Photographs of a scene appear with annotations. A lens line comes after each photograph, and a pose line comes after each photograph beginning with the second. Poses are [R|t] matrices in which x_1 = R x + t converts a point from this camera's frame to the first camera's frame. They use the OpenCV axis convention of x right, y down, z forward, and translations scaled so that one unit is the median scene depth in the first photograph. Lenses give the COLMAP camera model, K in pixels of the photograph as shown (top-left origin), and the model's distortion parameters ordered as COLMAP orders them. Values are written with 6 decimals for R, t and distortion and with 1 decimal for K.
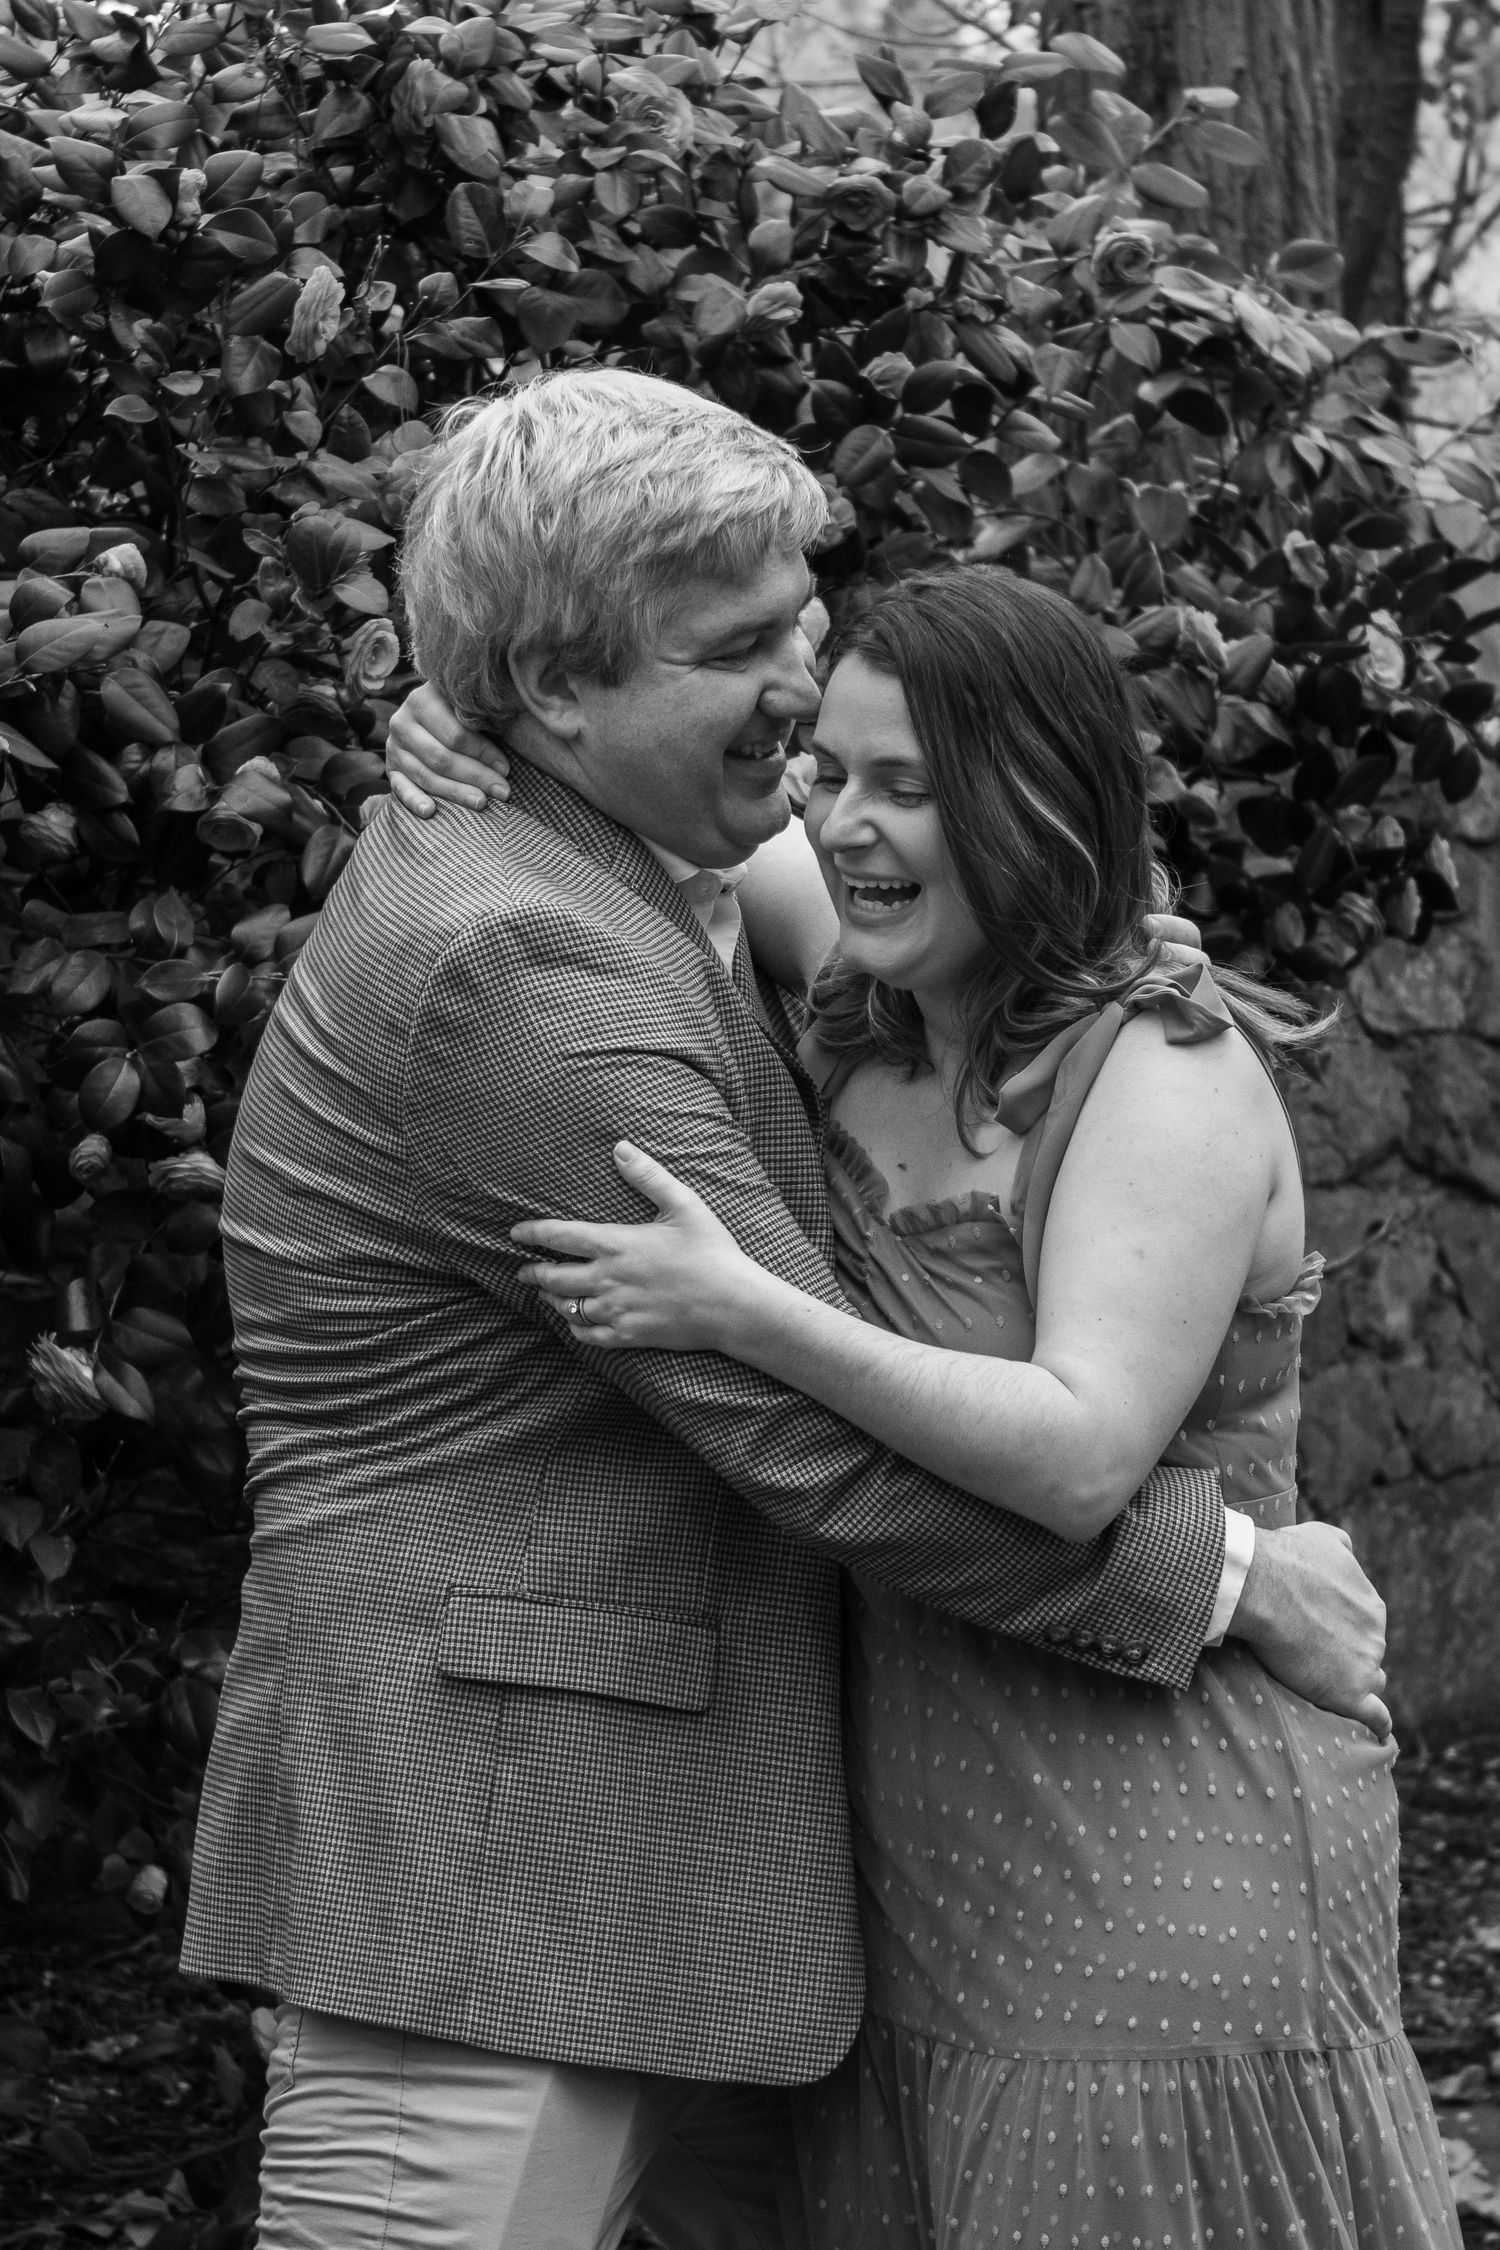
lens RADIAL K [[7258.3, 0, 750.0], [0, 7258.3, 1125.0], [0, 0, 1]] dist [-0.042232, -1.315751]
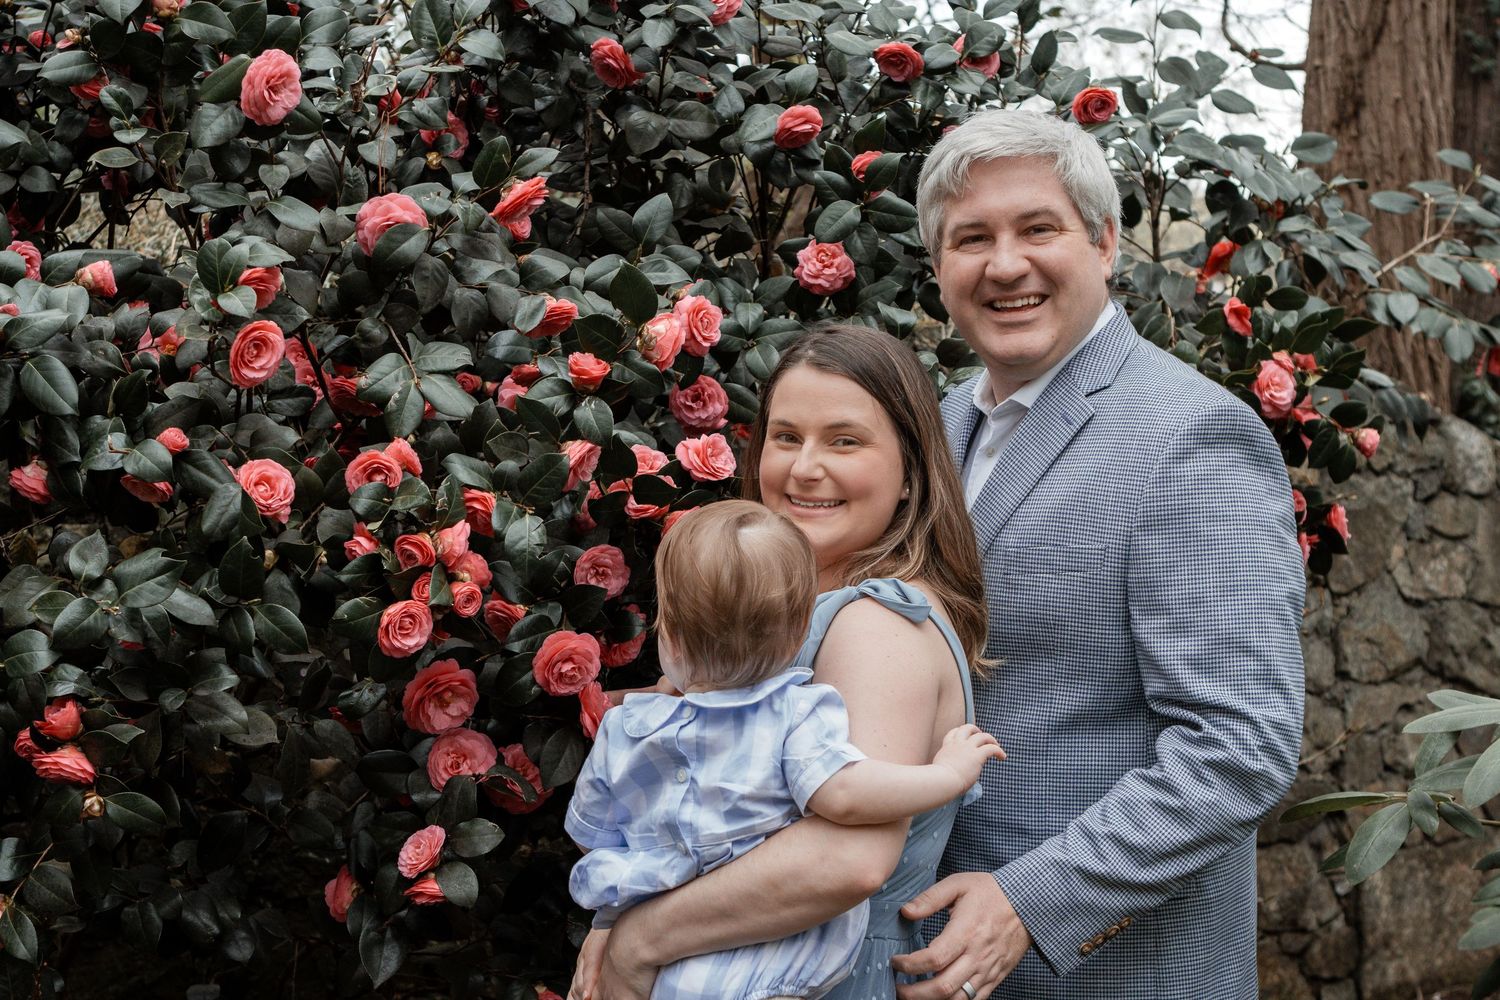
lens RADIAL K [[2229.2, 0, 750.6], [0, 2229.2, 484.4], [0, 0, 1]] dist [-0.037931, -0.147436]
pose [[0.955952, 0.035129, -0.291414, 0.138152], [-0.042131, 0.998954, -0.017784, -0.037838], [0.290484, 0.029278, 0.956432, 0.648299]]
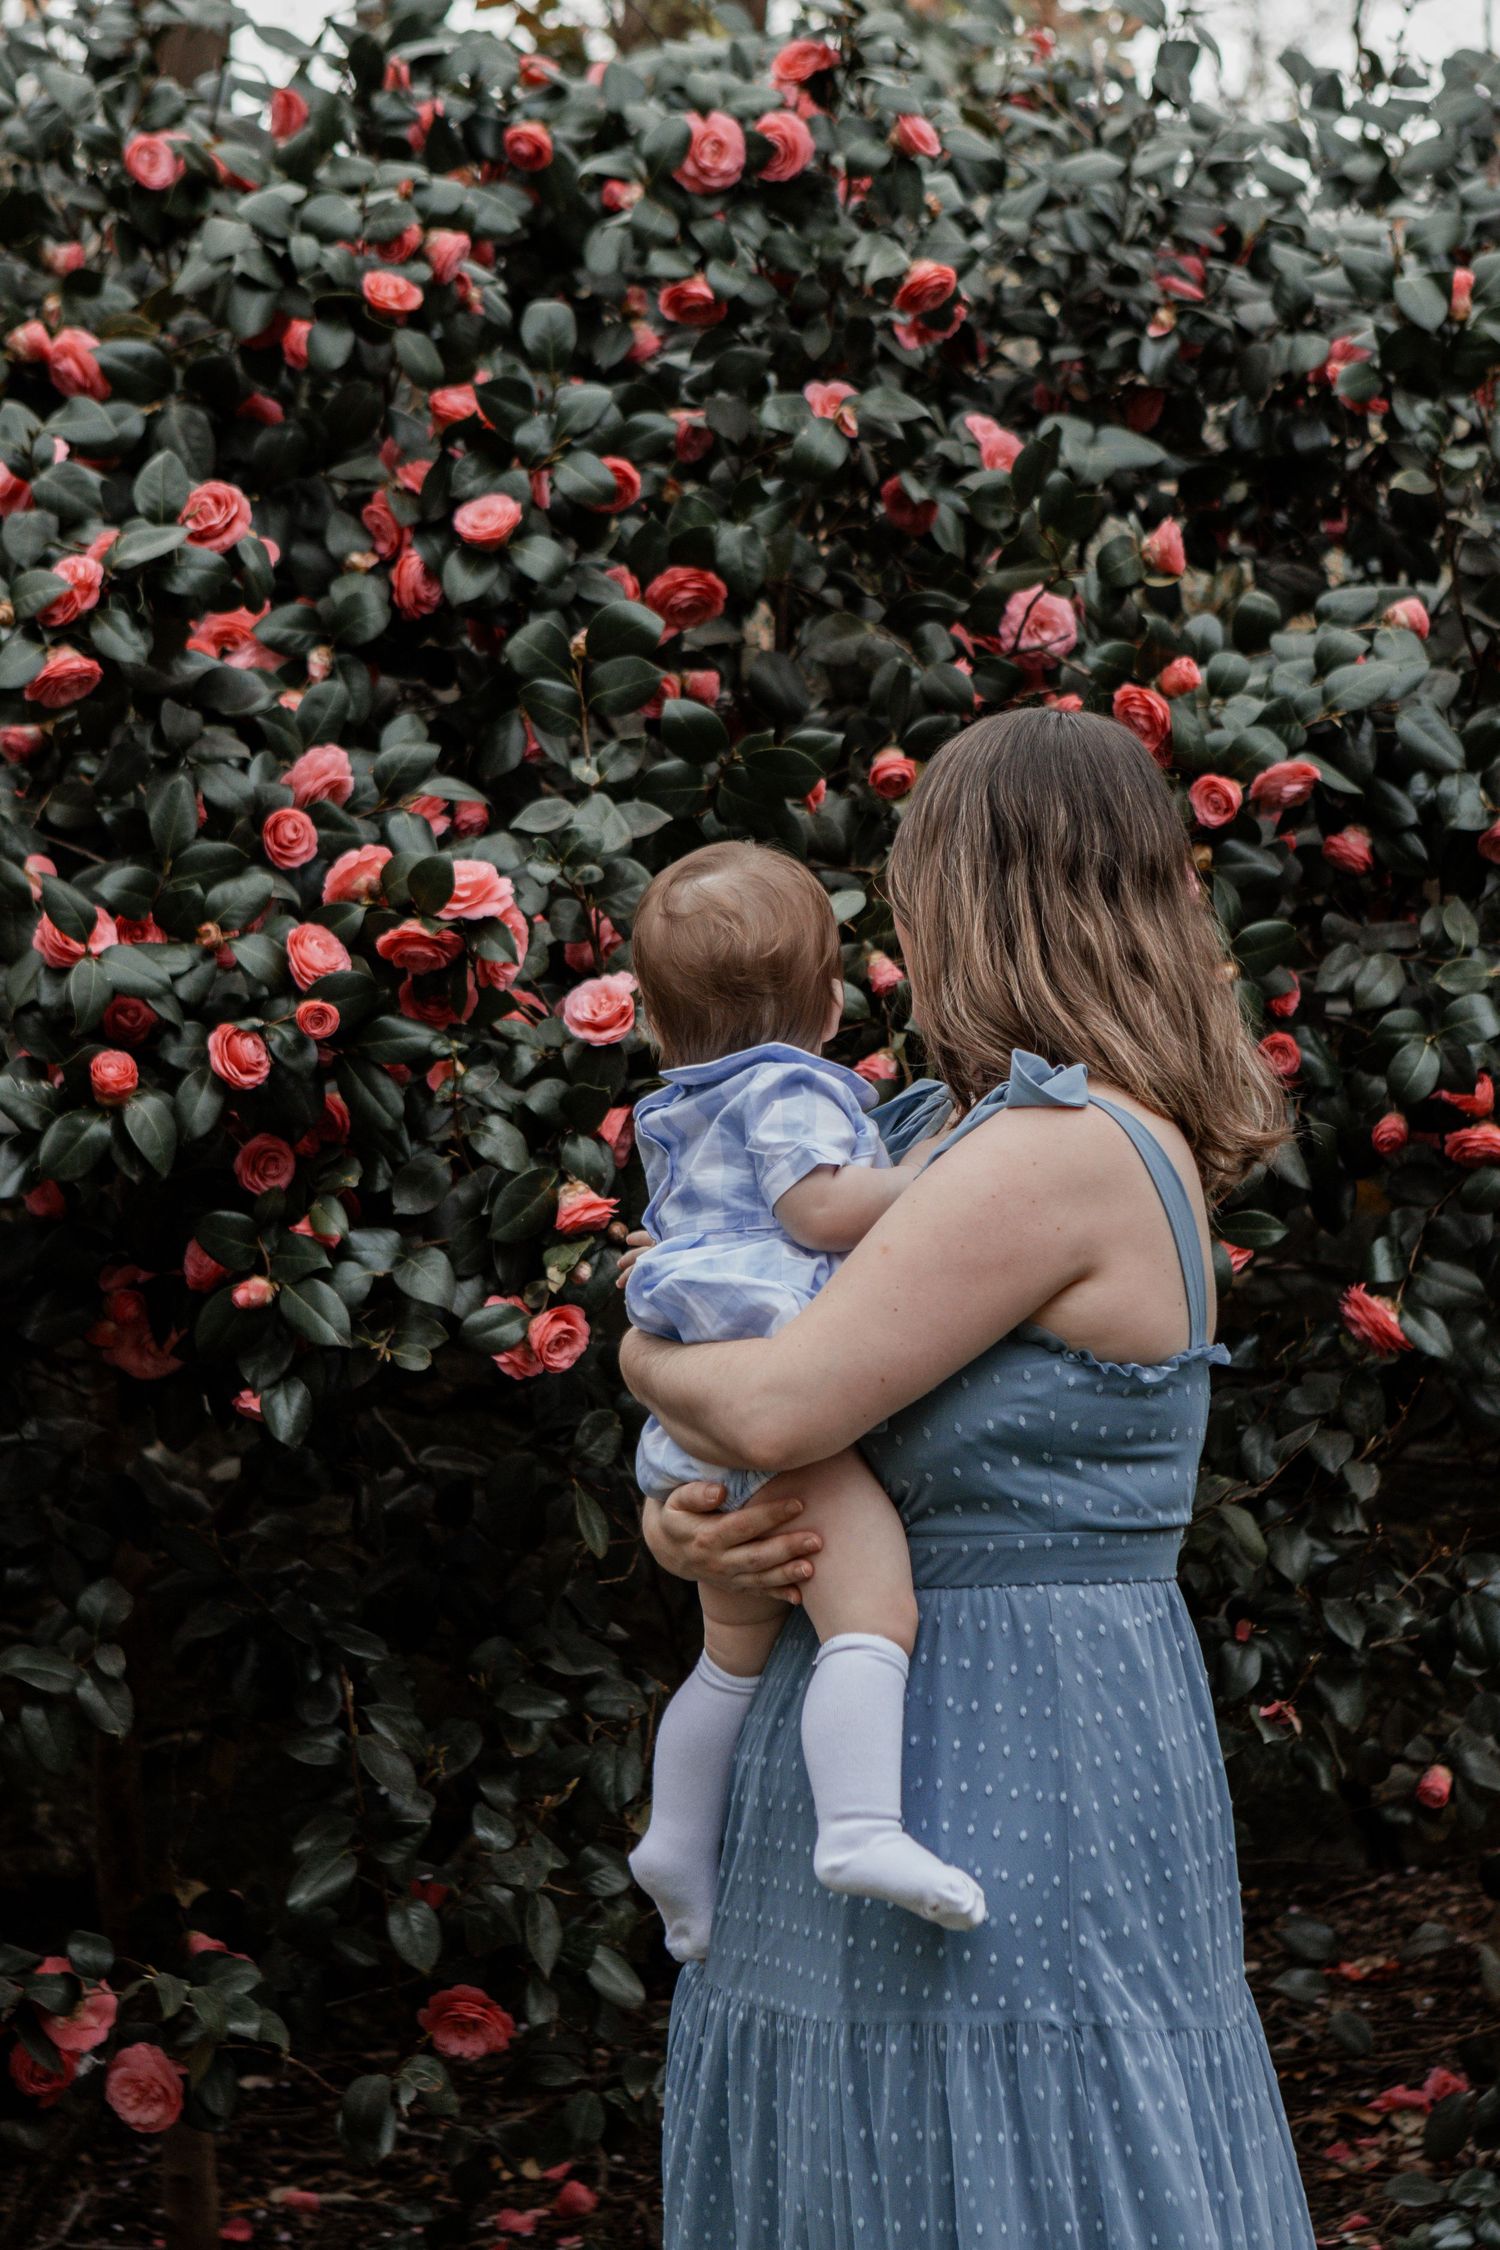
lens RADIAL K [[7126.5, 0, 750.0], [0, 7126.5, 1125.0], [0, 0, 1]] dist [0.162489, 0.330071]
pose [[0.989646, -0.016590, -0.142568, -0.029280], [0.014155, 0.999736, -0.018076, 0.021784], [0.142831, 0.015871, 0.989620, -0.131197]]
